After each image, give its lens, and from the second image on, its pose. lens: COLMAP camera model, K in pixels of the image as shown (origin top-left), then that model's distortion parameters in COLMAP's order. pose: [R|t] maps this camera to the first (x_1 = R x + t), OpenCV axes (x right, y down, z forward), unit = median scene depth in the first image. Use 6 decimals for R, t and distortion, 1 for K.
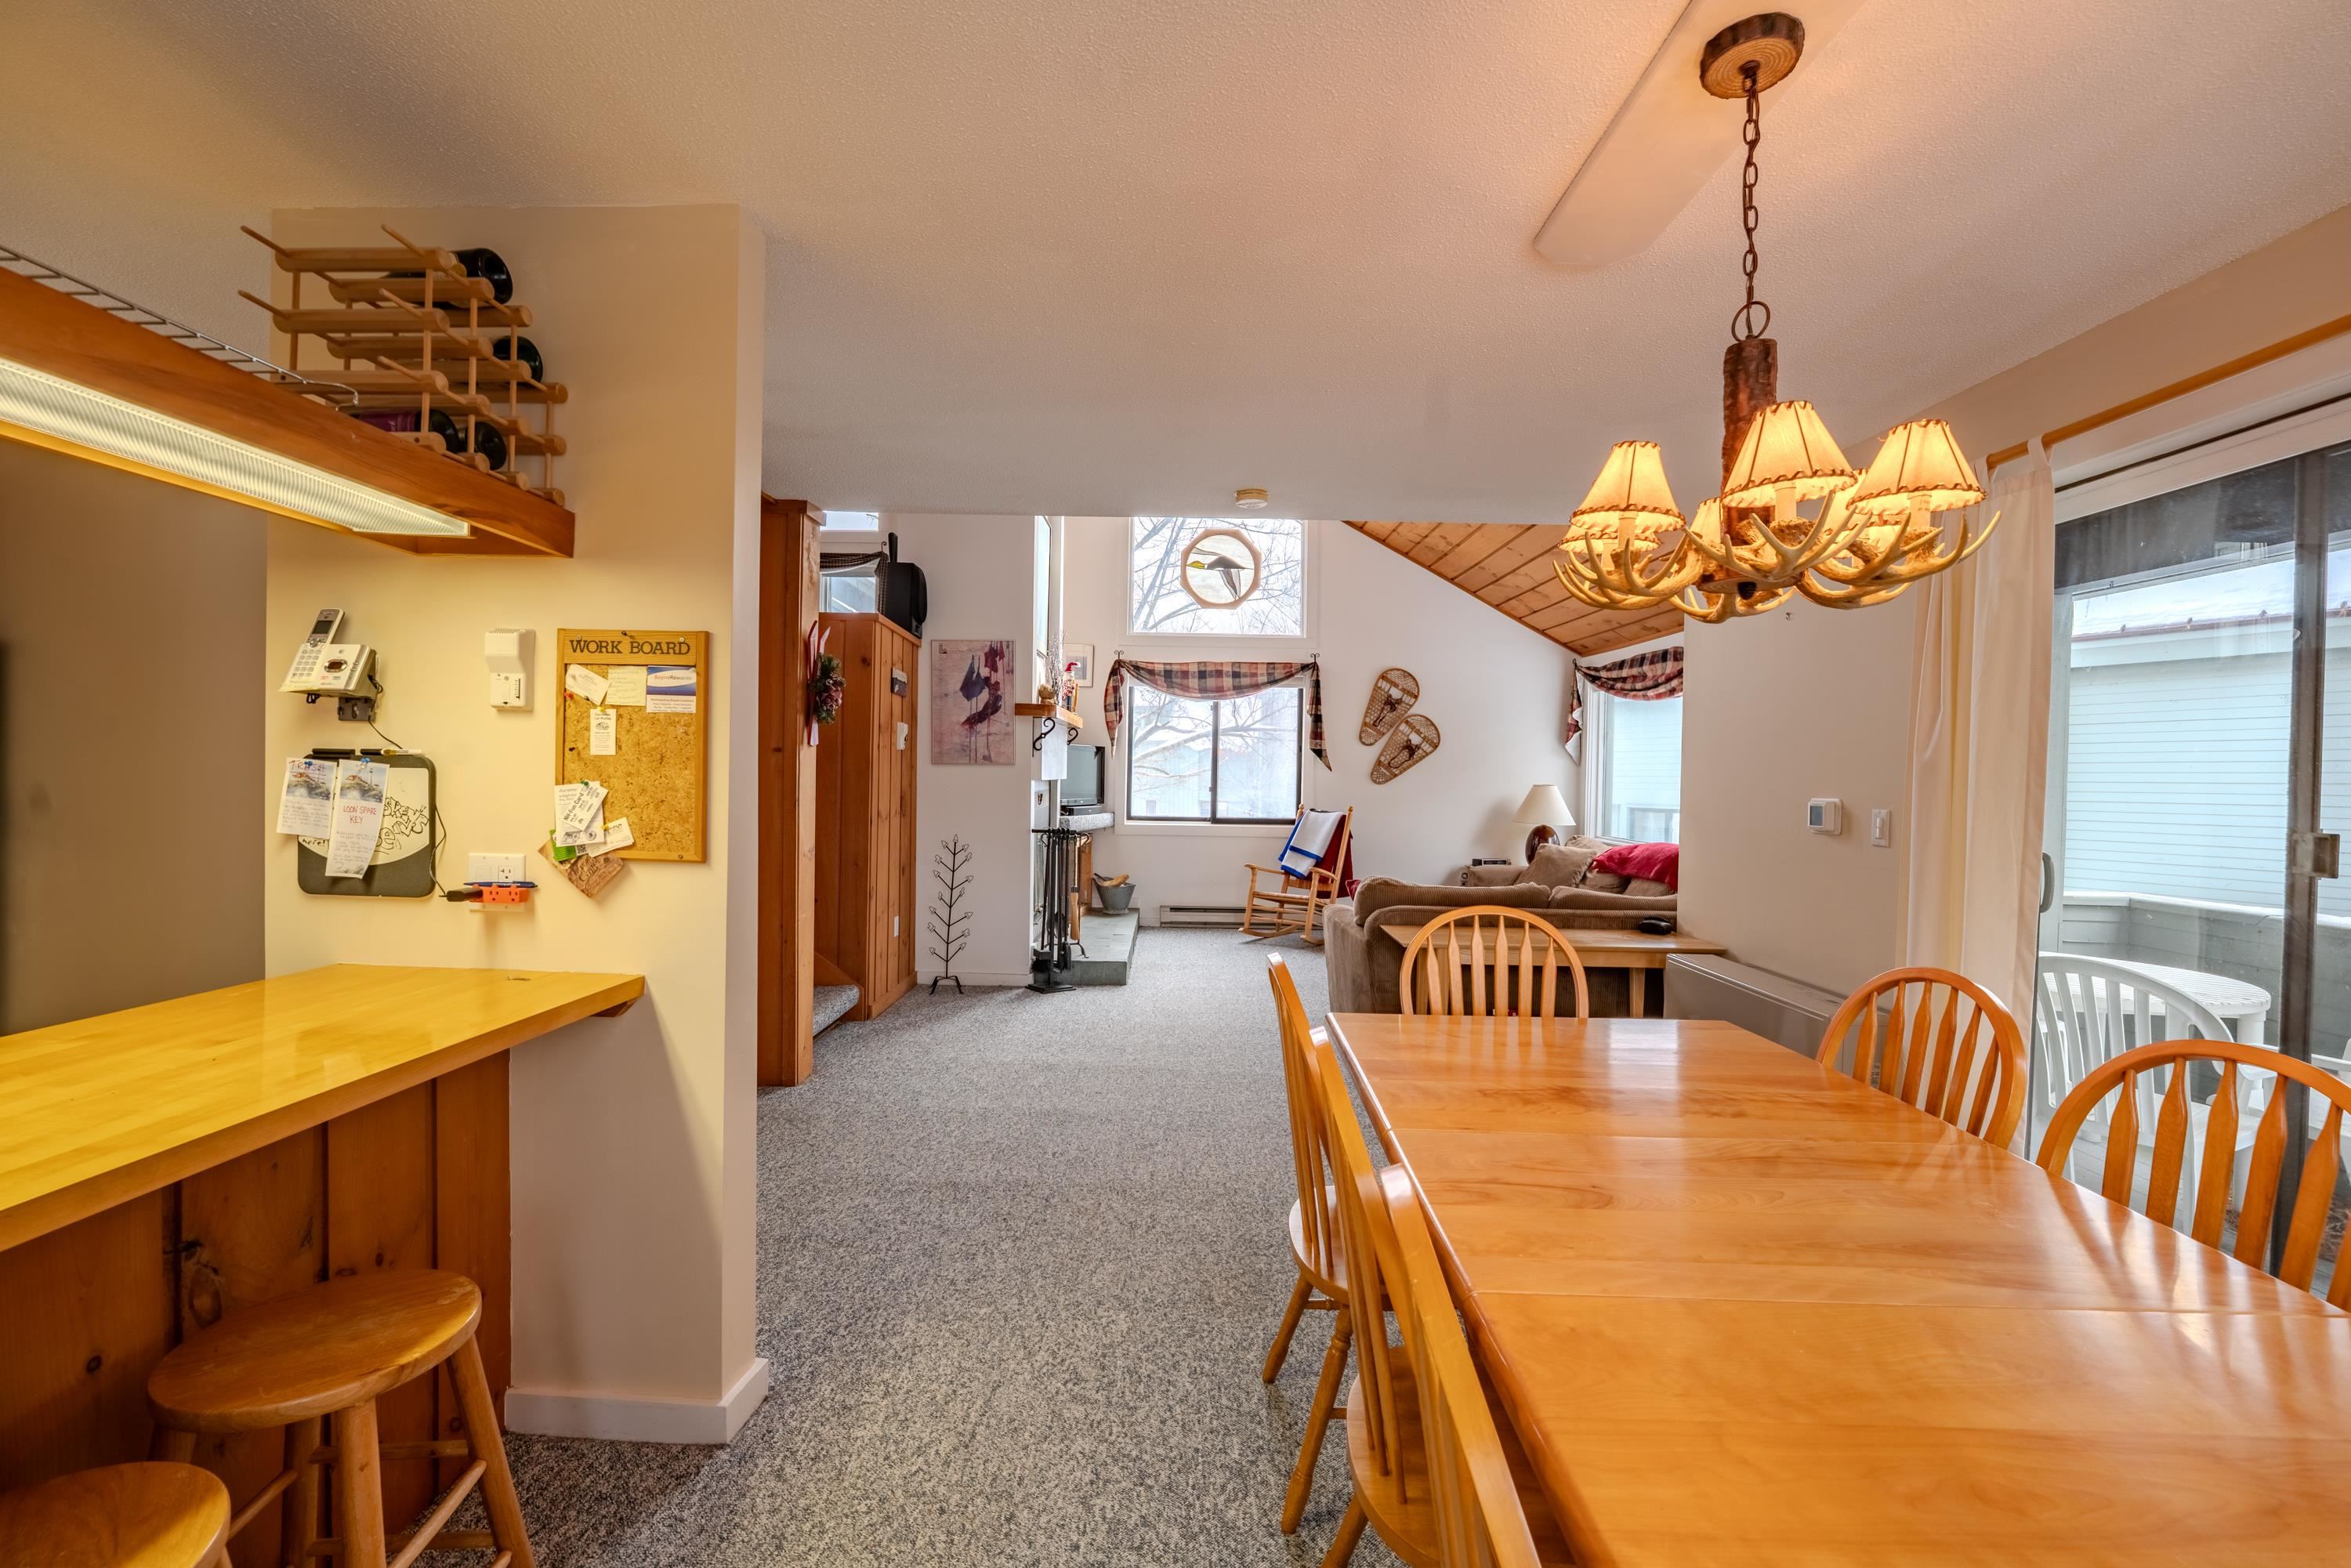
lens RADIAL K [[958.3, 0, 1169.7], [0, 958.3, 786.5], [0, 0, 1]] dist [-0.034243, 0.005509]
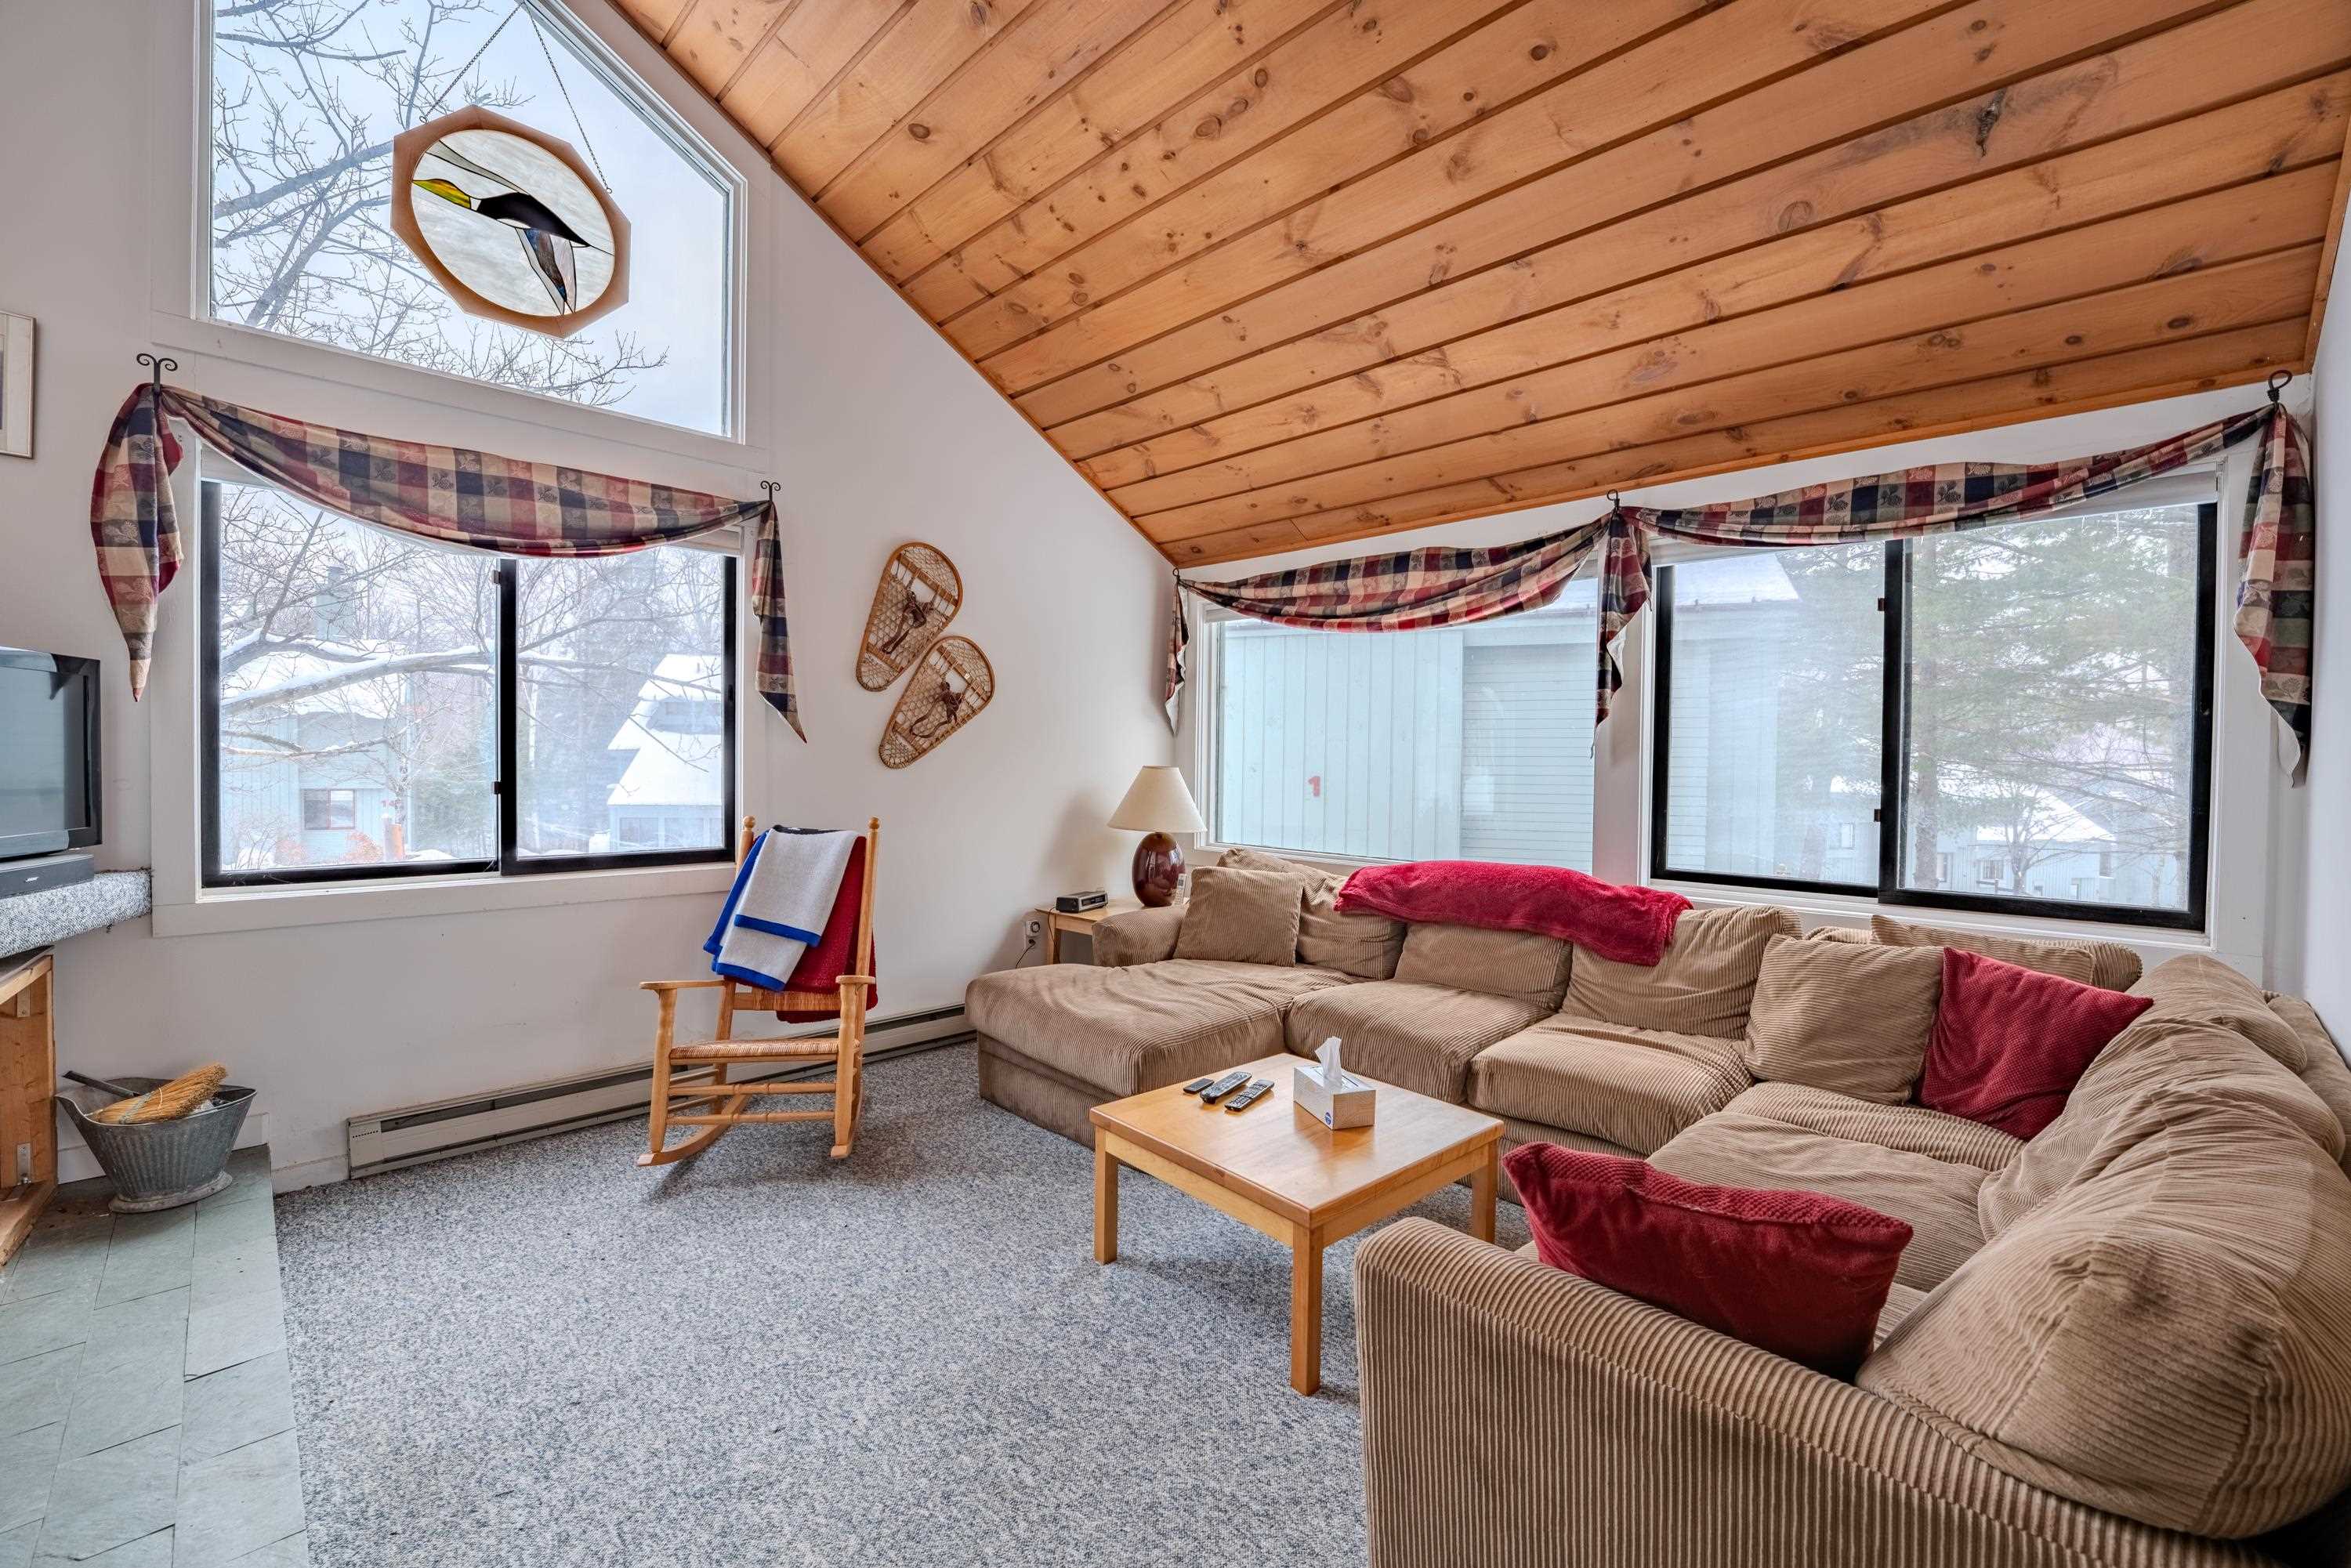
lens RADIAL K [[958.3, 0, 1169.7], [0, 958.3, 786.5], [0, 0, 1]] dist [-0.034243, 0.005509]
pose [[0.700406, -0.027298, 0.713223, -0.054814], [0.009358, 0.999534, 0.029066, -0.008992], [-0.713684, -0.013684, 0.700335, 0.758142]]
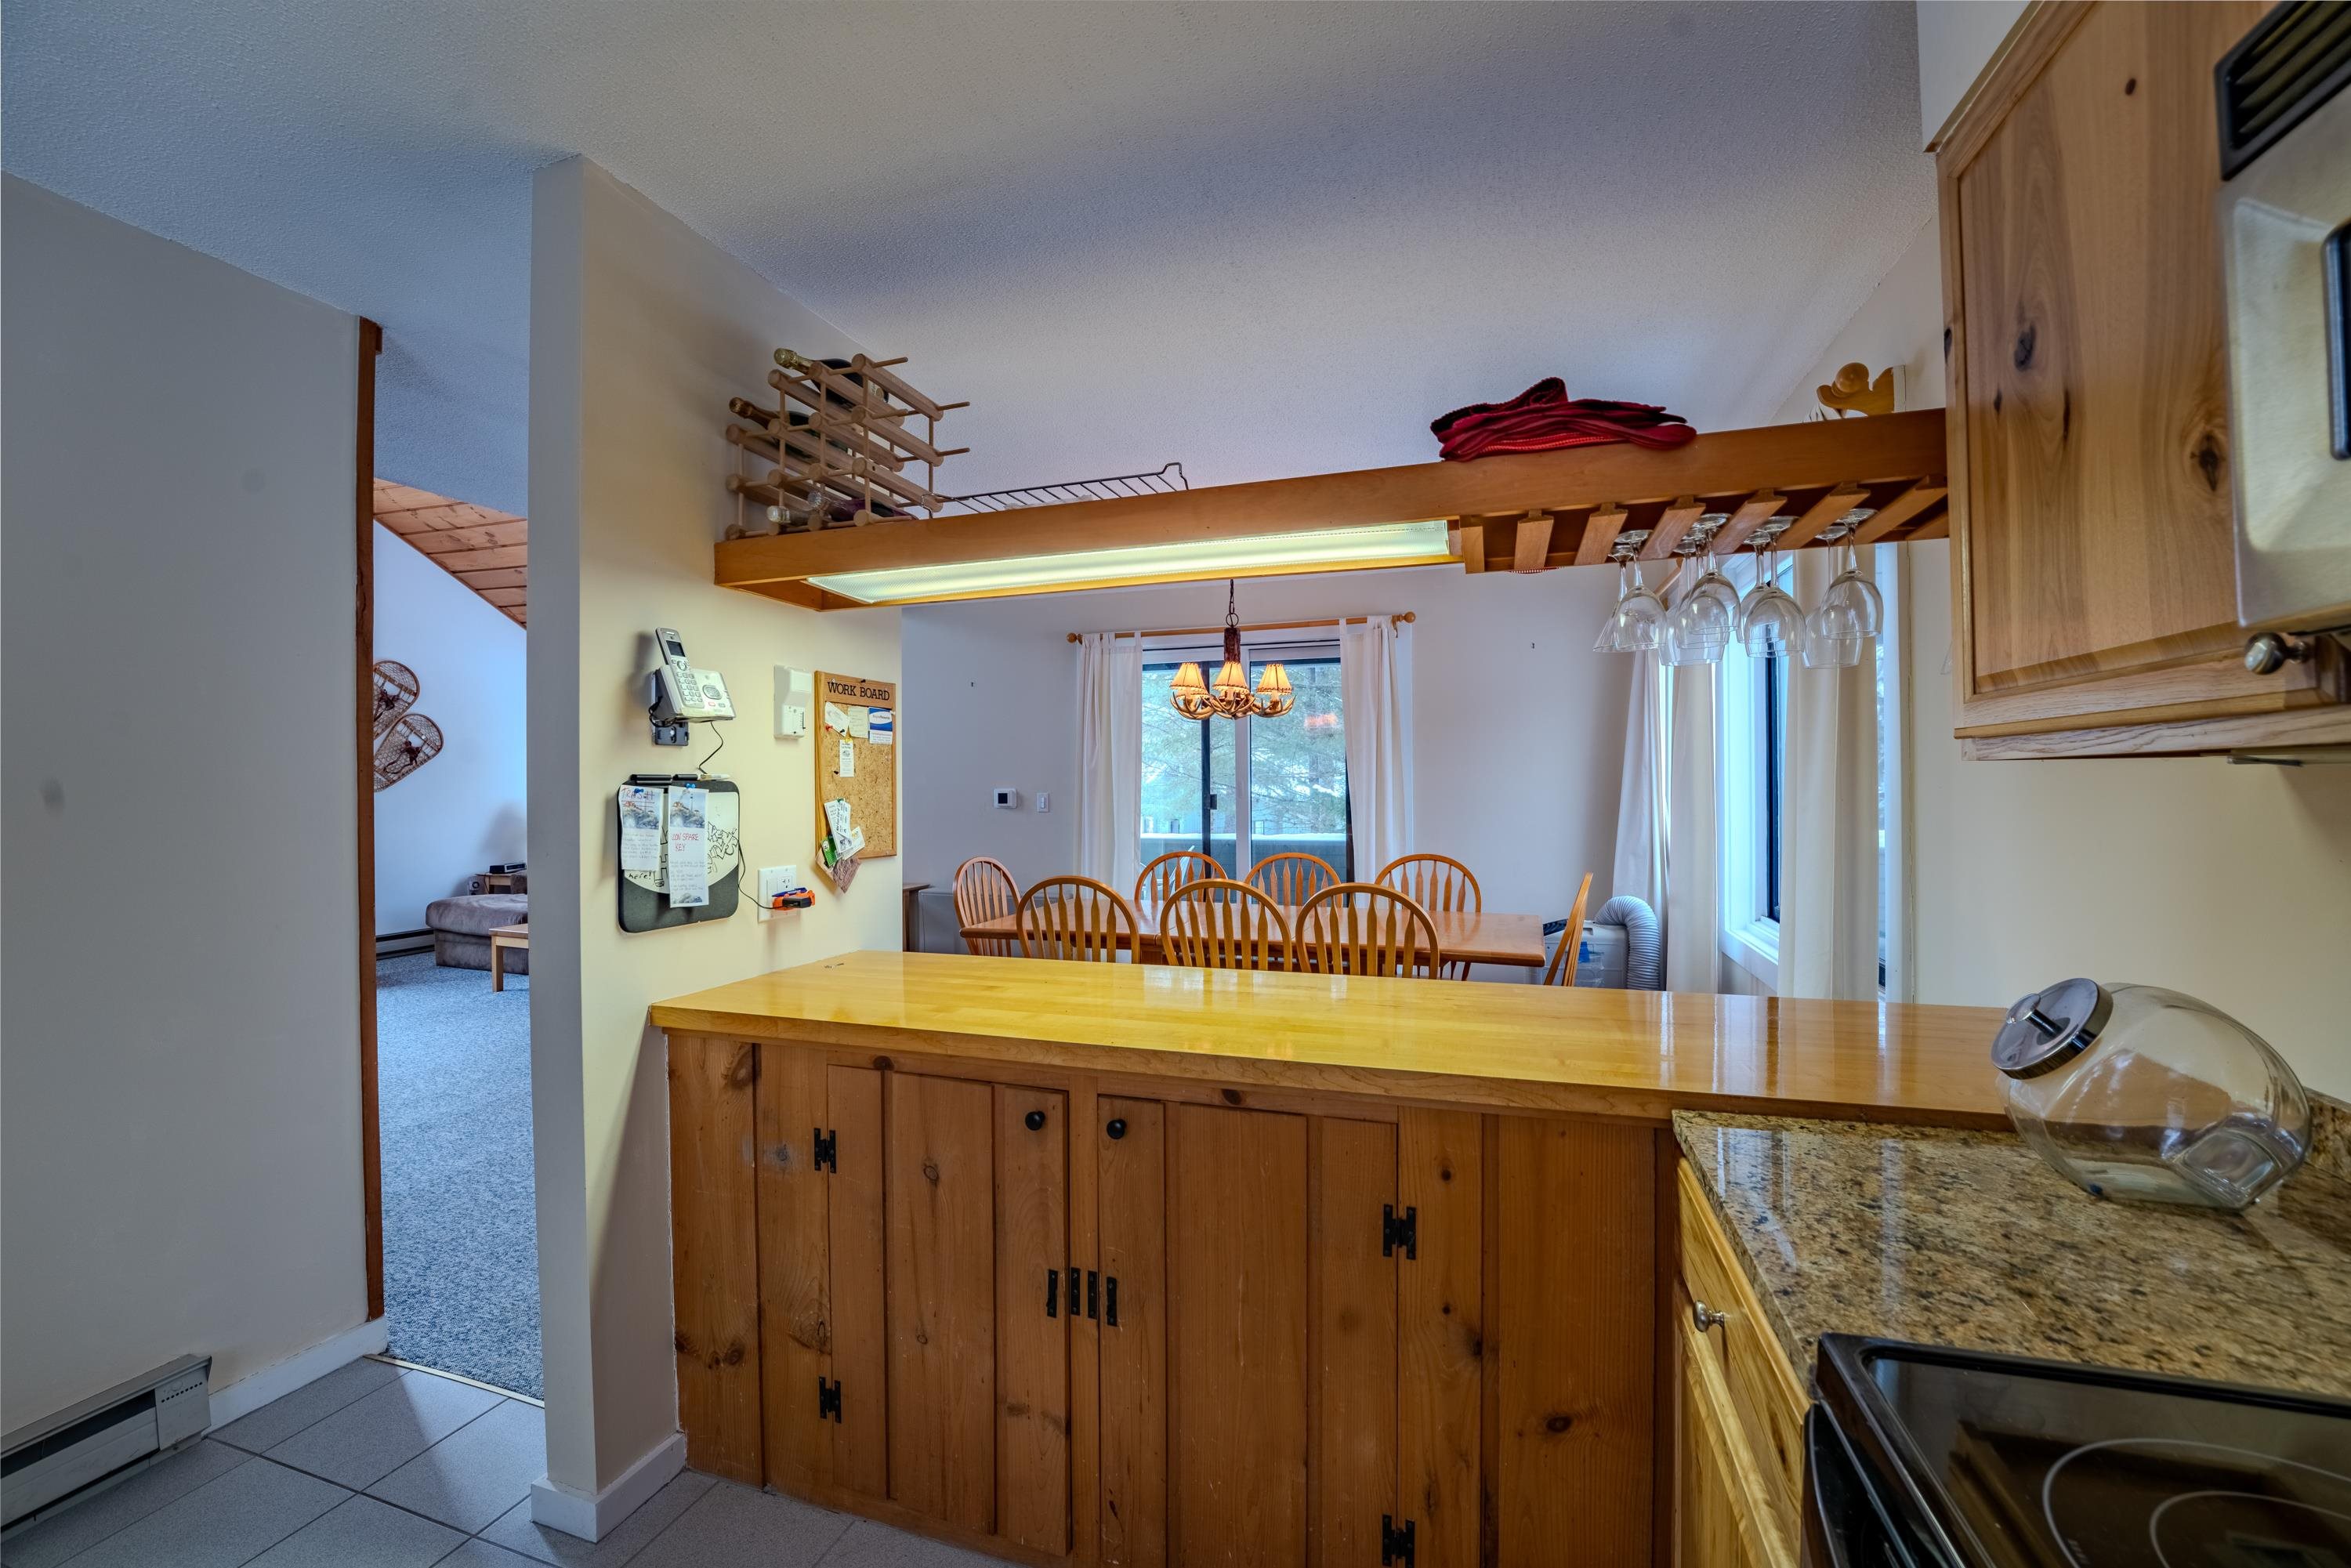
lens RADIAL K [[956.9, 0, 1175.5], [0, 956.9, 784.0], [0, 0, 1]] dist [-0.031254, 0.004961]
pose [[0.304487, -0.023773, 0.952220, -0.515989], [0.023230, 0.999576, 0.017527, -0.011195], [-0.952233, 0.016784, 0.304910, 0.066020]]
